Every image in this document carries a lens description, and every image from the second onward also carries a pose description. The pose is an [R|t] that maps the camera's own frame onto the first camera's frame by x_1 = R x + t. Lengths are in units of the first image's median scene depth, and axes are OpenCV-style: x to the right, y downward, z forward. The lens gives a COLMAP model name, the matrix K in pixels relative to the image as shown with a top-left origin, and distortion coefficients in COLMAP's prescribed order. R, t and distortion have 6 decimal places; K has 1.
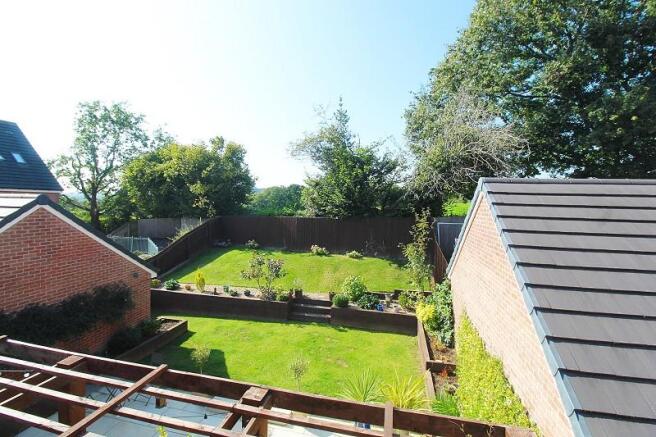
lens RADIAL K [[303.5, 0, 330.0], [0, 303.5, 208.2], [0, 0, 1]] dist [0.002284, -0.015533]
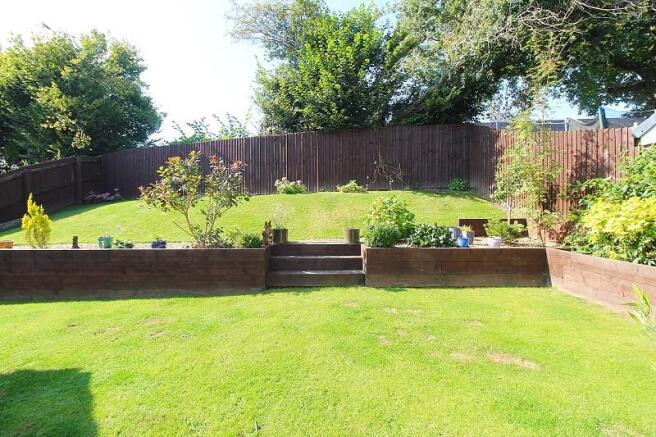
lens RADIAL K [[309.7, 0, 335.9], [0, 309.7, 216.0], [0, 0, 1]] dist [-0.001168, -0.019081]
pose [[0.960287, -0.019295, 0.278344, -0.124436], [0.014343, 0.999701, 0.019817, 0.195617], [-0.278644, -0.015037, 0.960277, 0.413716]]
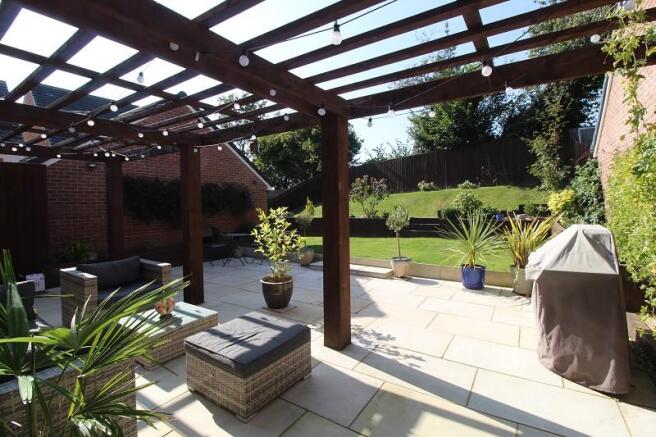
lens RADIAL K [[303.5, 0, 330.0], [0, 303.5, 208.2], [0, 0, 1]] dist [0.002284, -0.015533]
pose [[0.934822, -0.026435, -0.354132, 0.015729], [0.028431, 0.999596, 0.000433, 0.207721], [0.353978, -0.010473, 0.935195, 0.020423]]
